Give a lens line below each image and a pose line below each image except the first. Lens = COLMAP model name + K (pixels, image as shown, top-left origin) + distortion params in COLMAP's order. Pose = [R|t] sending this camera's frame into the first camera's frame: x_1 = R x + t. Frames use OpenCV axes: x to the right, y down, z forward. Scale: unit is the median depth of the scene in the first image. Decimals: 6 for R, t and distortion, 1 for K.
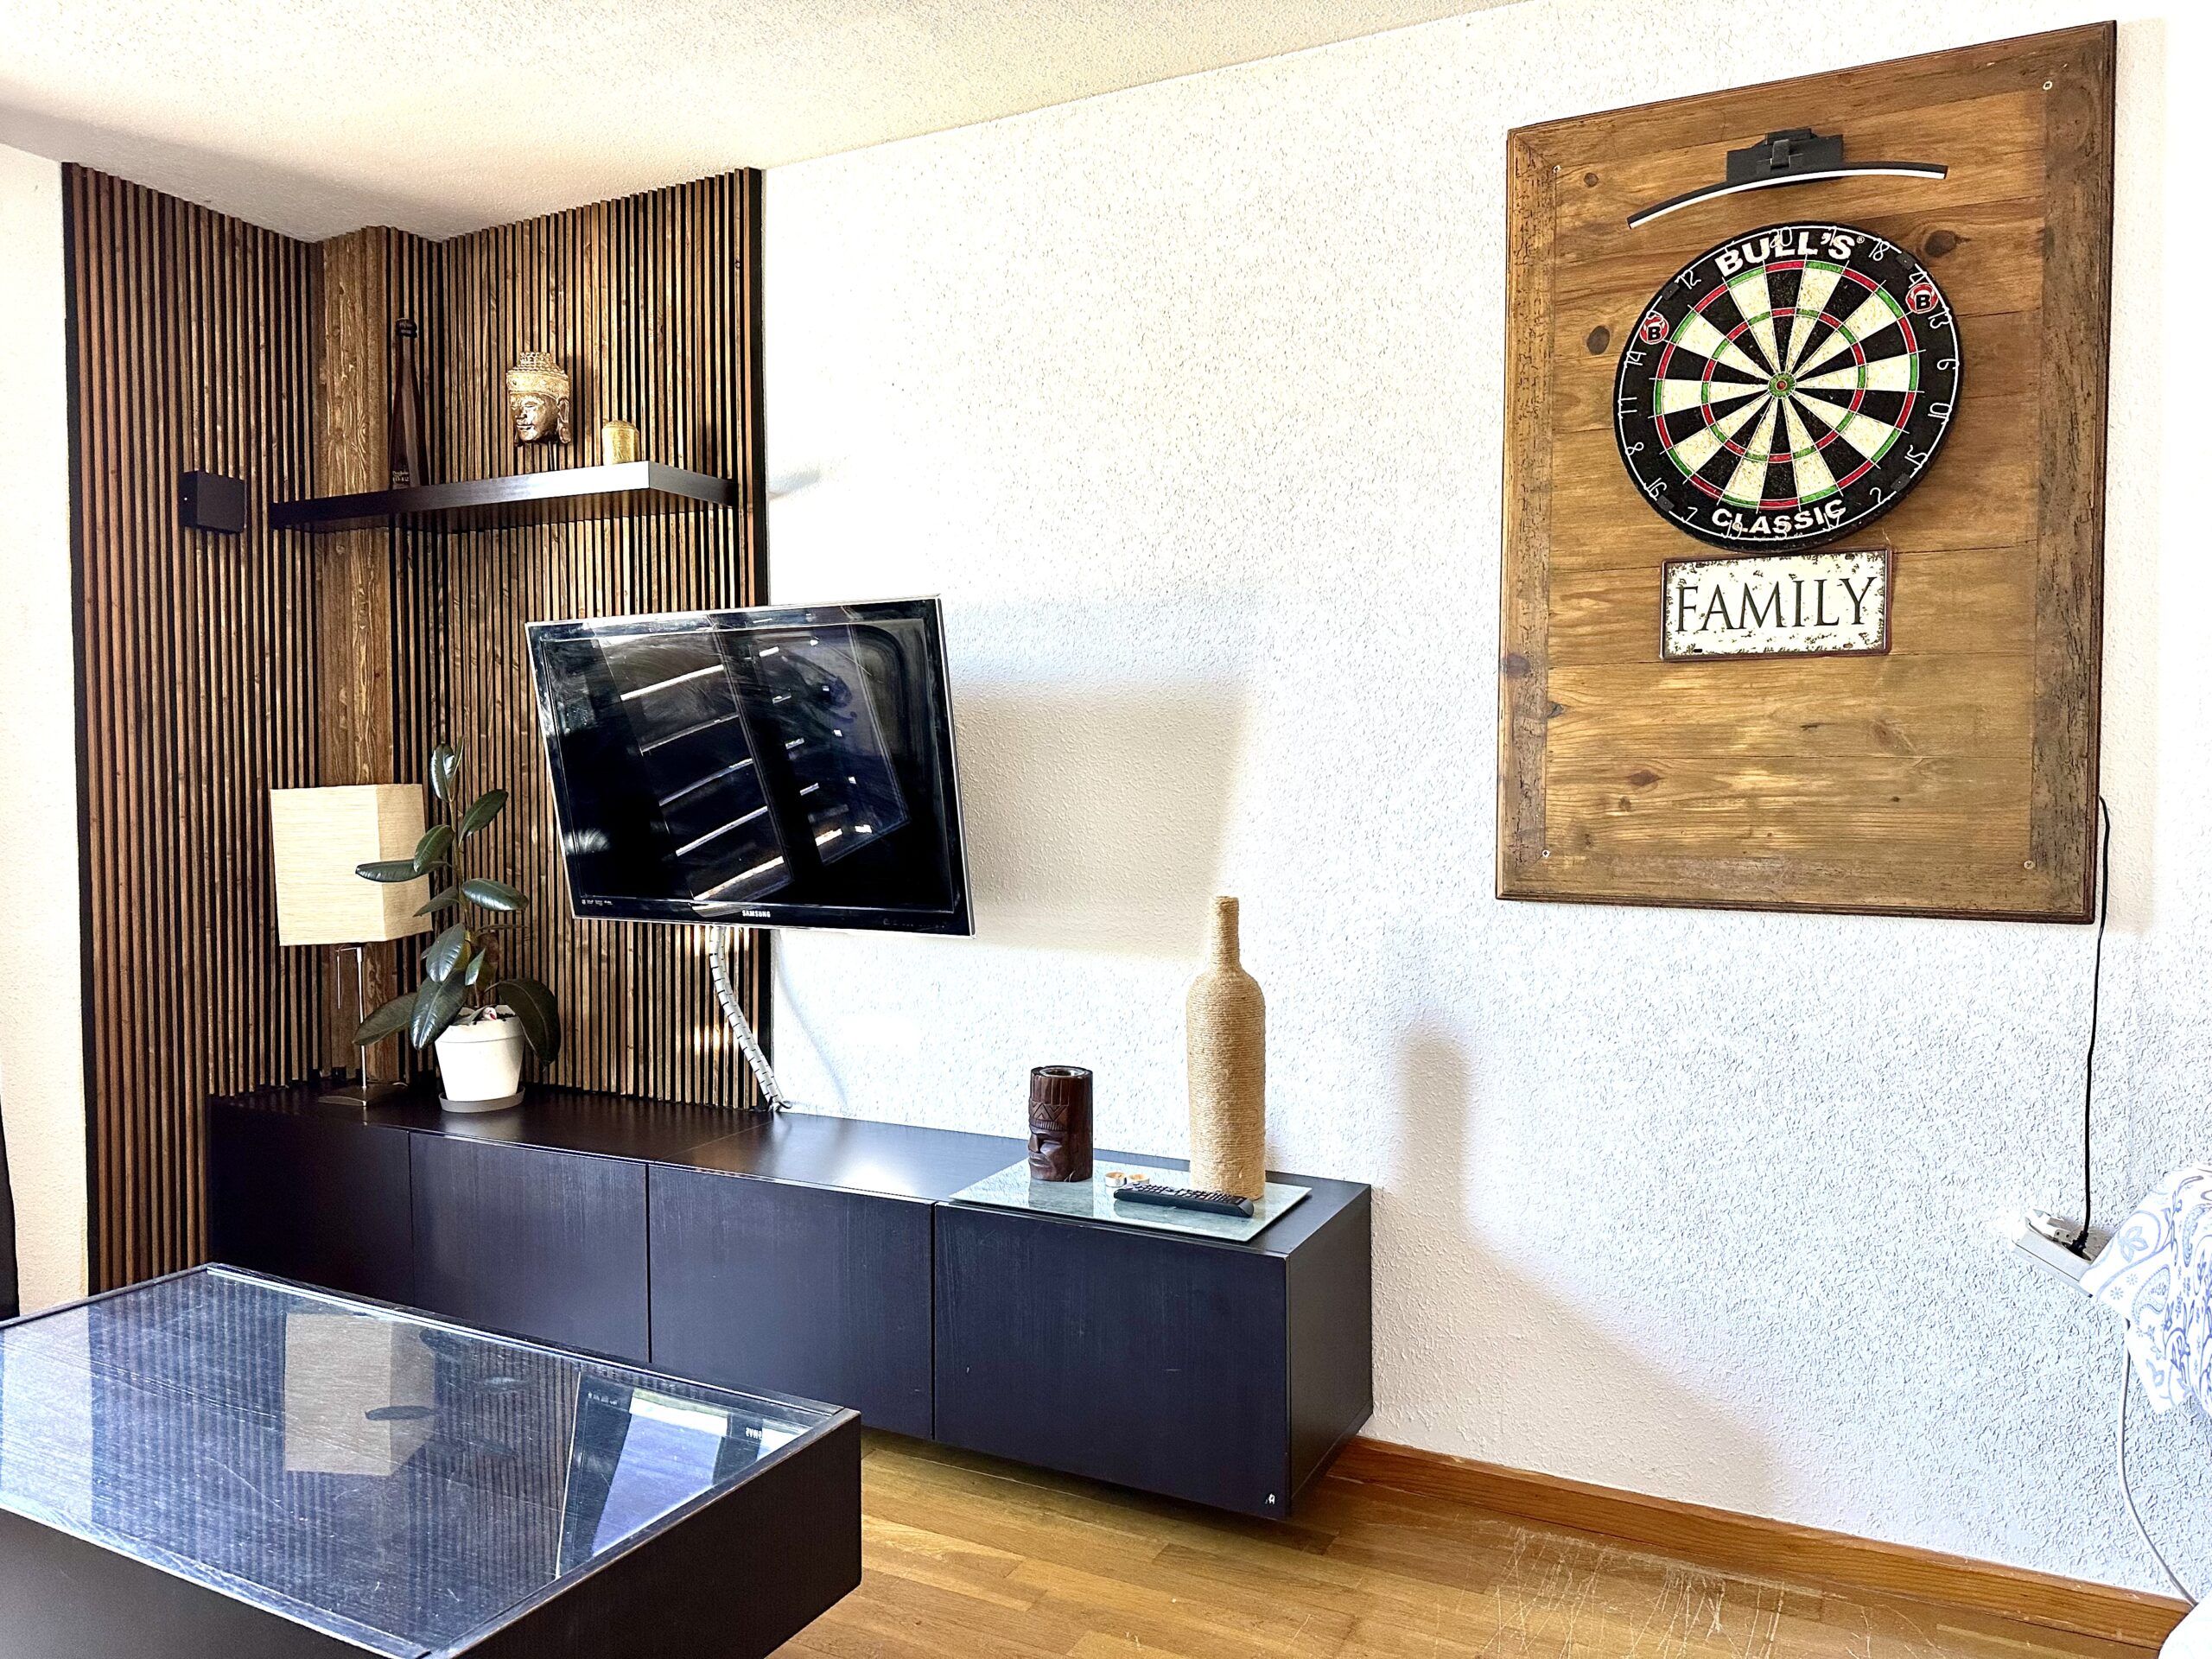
lens RADIAL K [[1551.5, 0, 1096.8], [0, 1551.5, 832.1], [0, 0, 1]] dist [0.062946, -0.071674]
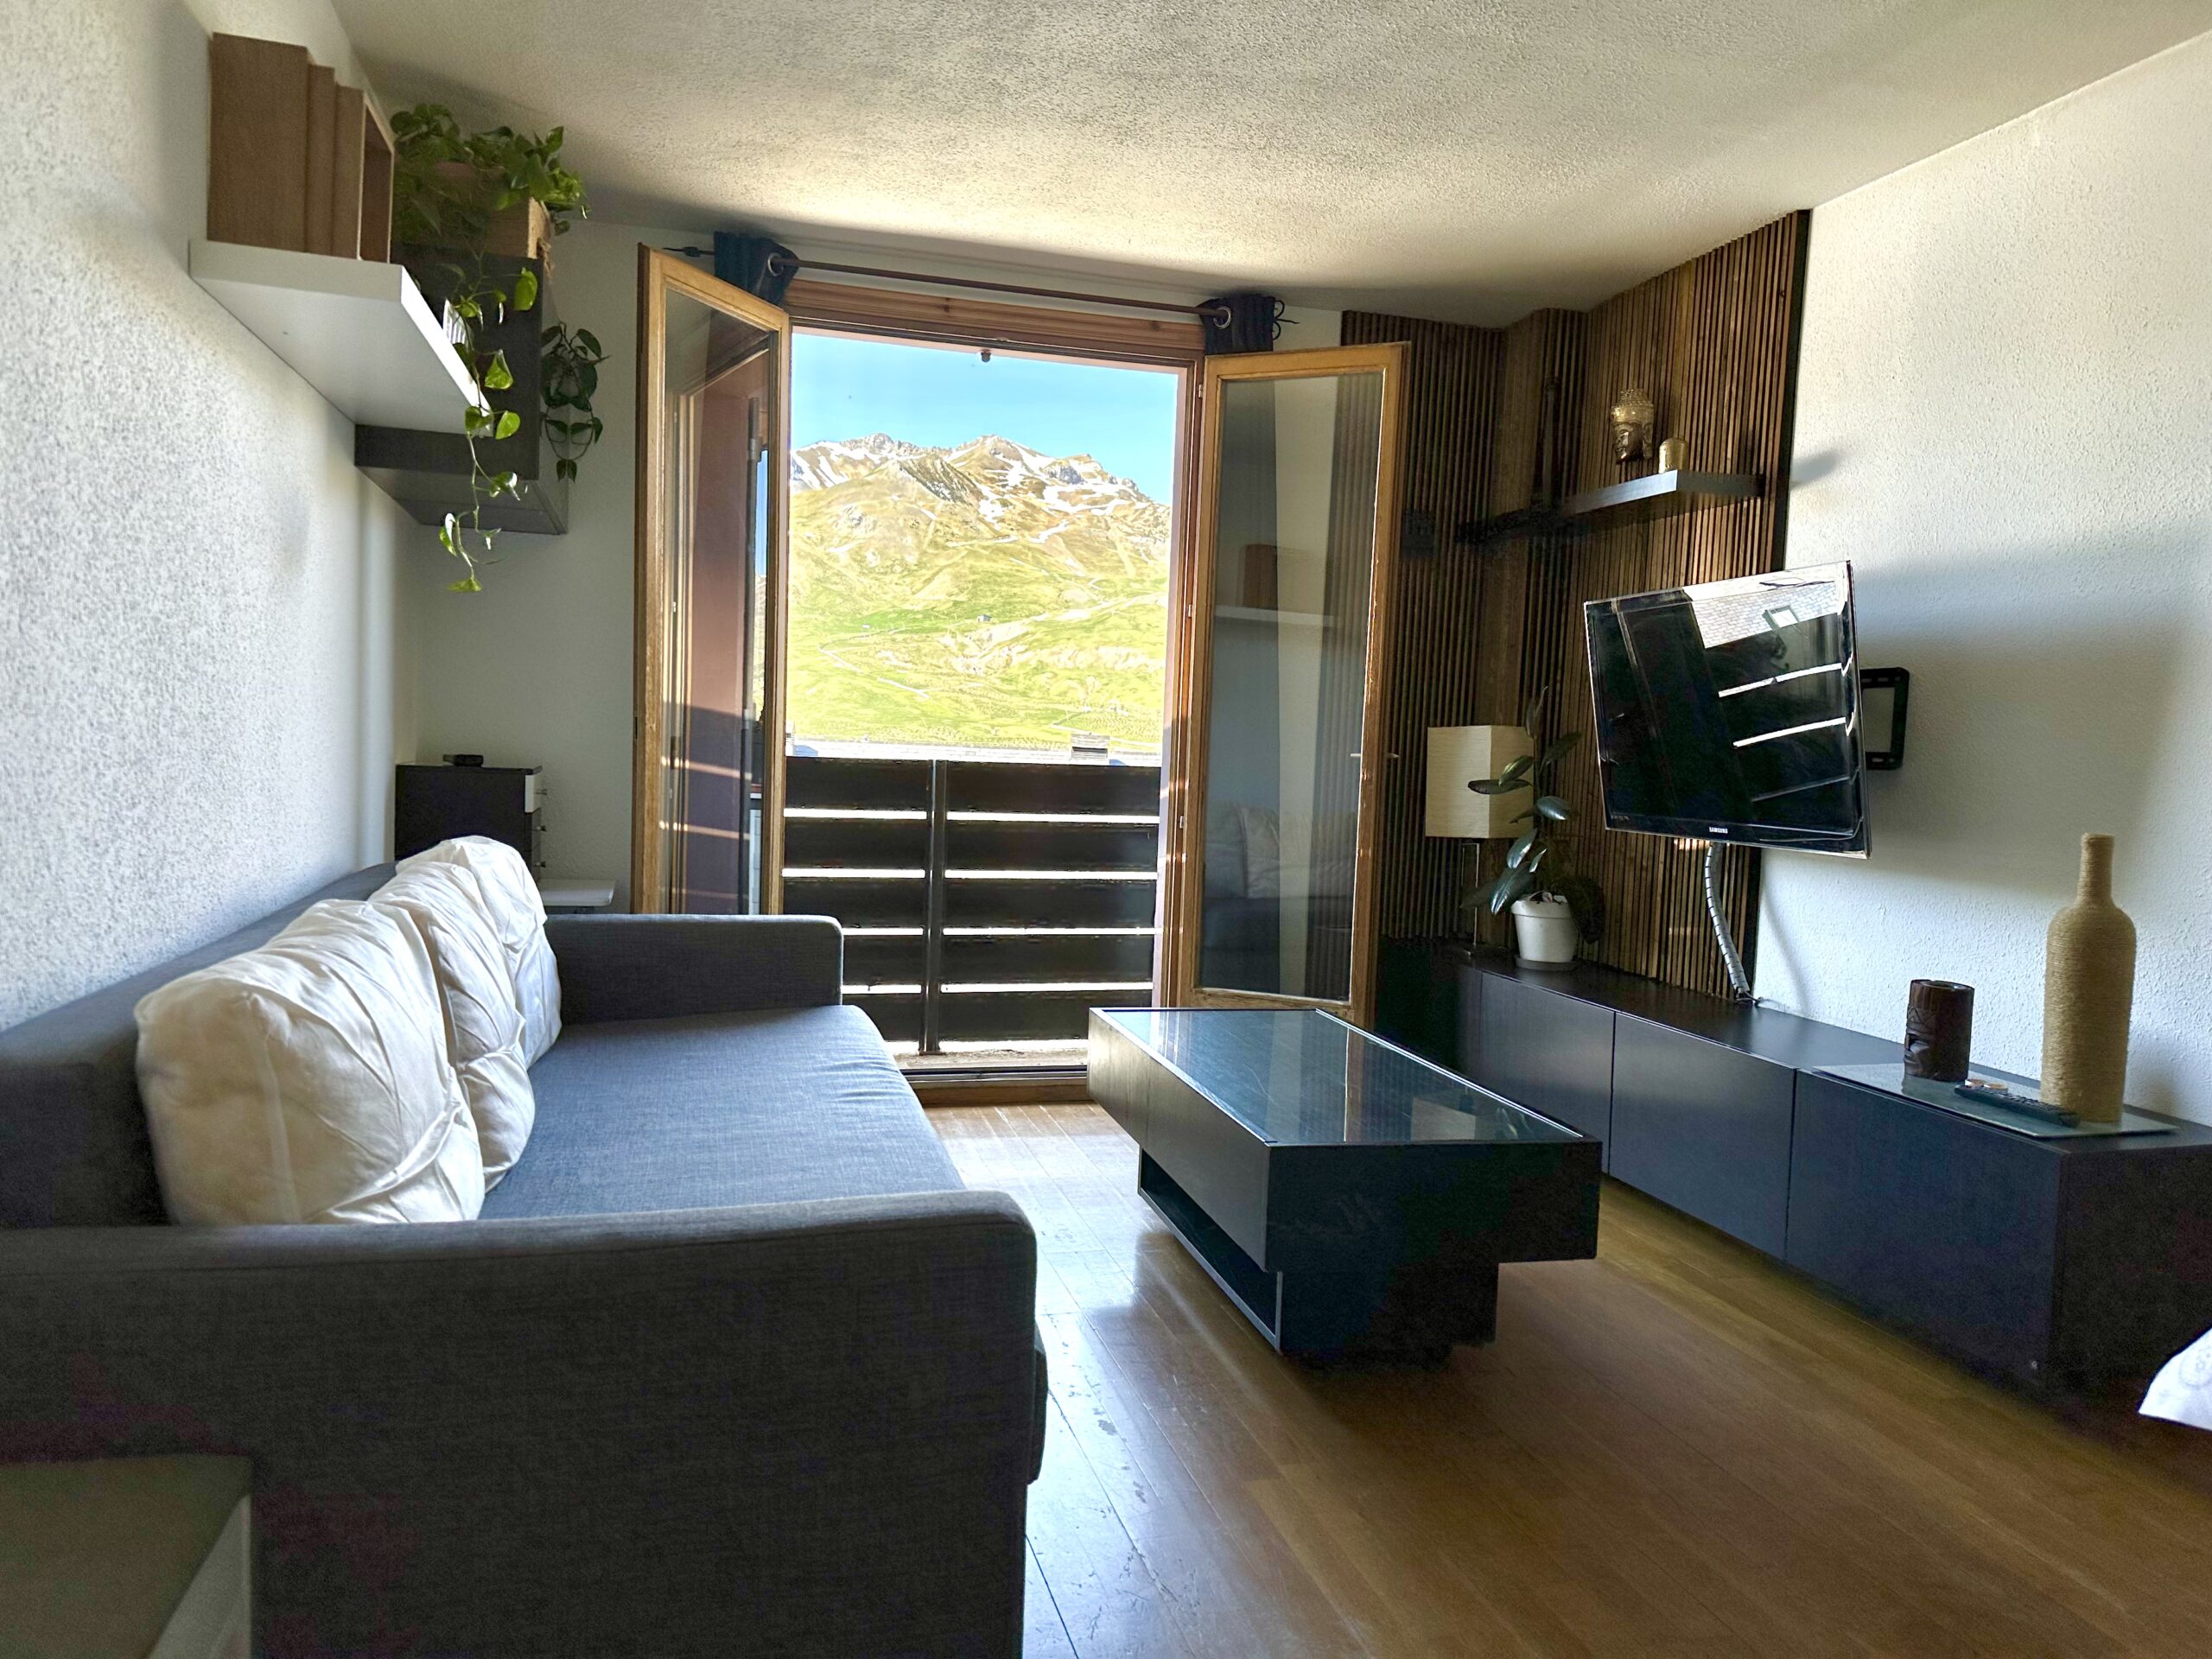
lens RADIAL K [[1551.5, 0, 1096.8], [0, 1551.5, 832.1], [0, 0, 1]] dist [0.062946, -0.071674]
pose [[0.666698, 0.071439, -0.741896, 0.448511], [-0.062780, 0.997241, 0.039610, 0.042640], [0.742679, 0.020169, 0.669344, -0.236876]]
